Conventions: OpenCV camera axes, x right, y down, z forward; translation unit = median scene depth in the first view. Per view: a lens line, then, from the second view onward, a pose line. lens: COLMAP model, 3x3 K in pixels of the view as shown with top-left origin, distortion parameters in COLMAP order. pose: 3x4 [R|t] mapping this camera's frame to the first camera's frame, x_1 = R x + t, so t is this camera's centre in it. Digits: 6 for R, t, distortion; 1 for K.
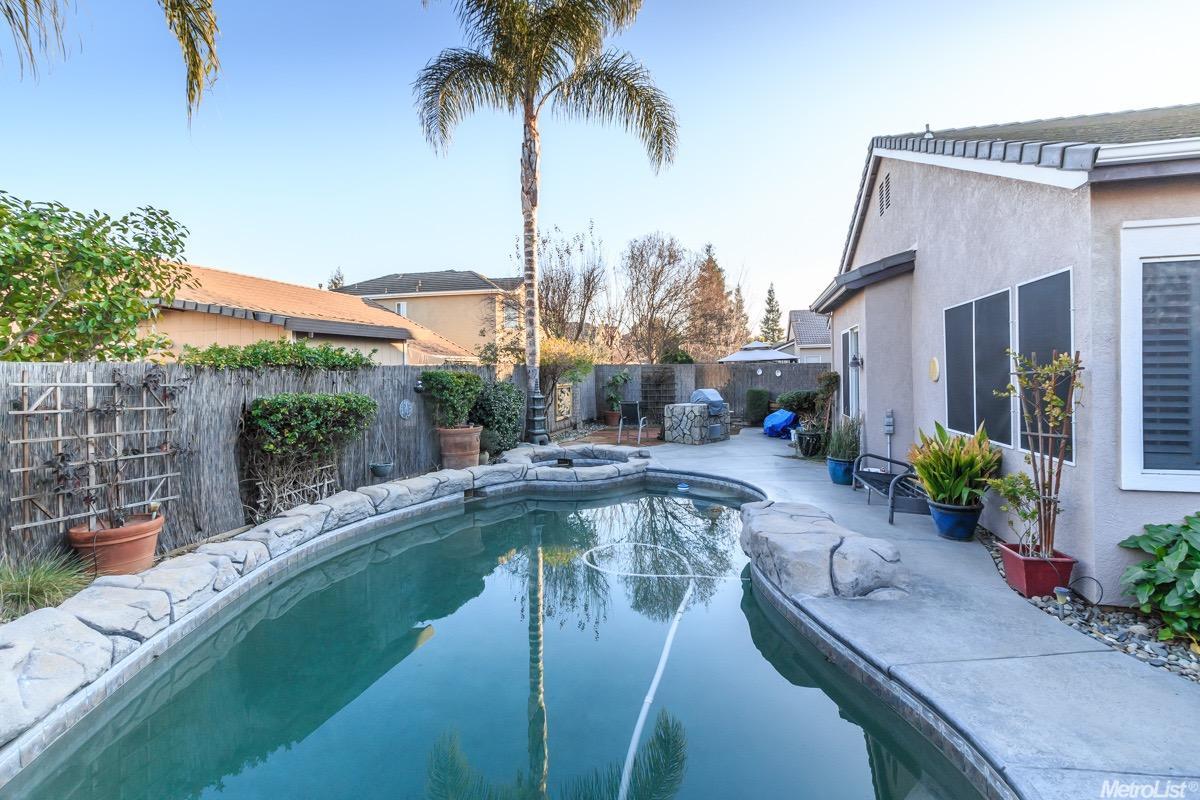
lens RADIAL K [[586.3, 0, 593.4], [0, 586.3, 390.5], [0, 0, 1]] dist [0.000226, 0.000322]
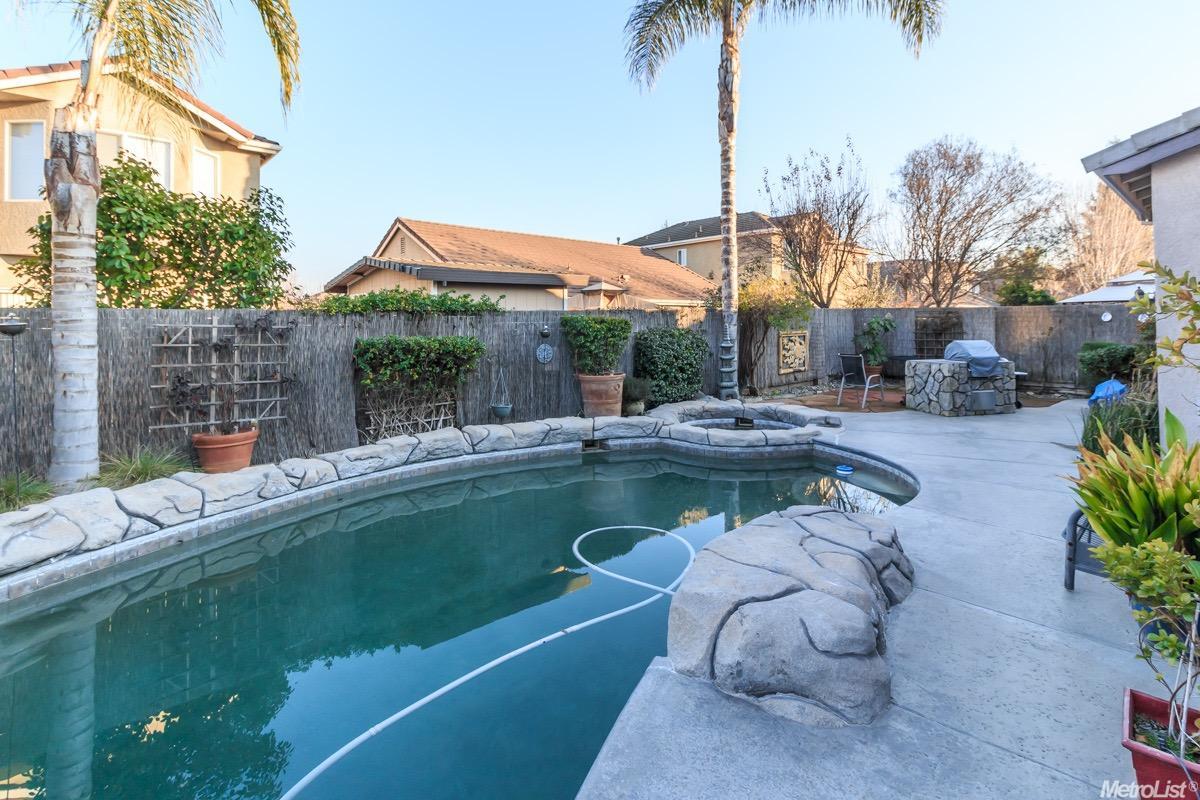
lens RADIAL K [[586.3, 0, 580.4], [0, 586.3, 327.0], [0, 0, 1]] dist [0.000226, 0.000322]
pose [[0.826602, 0.007957, -0.562731, 0.310032], [-0.017548, 0.999778, -0.011640, -0.003428], [0.562514, 0.019497, 0.826558, 0.199332]]
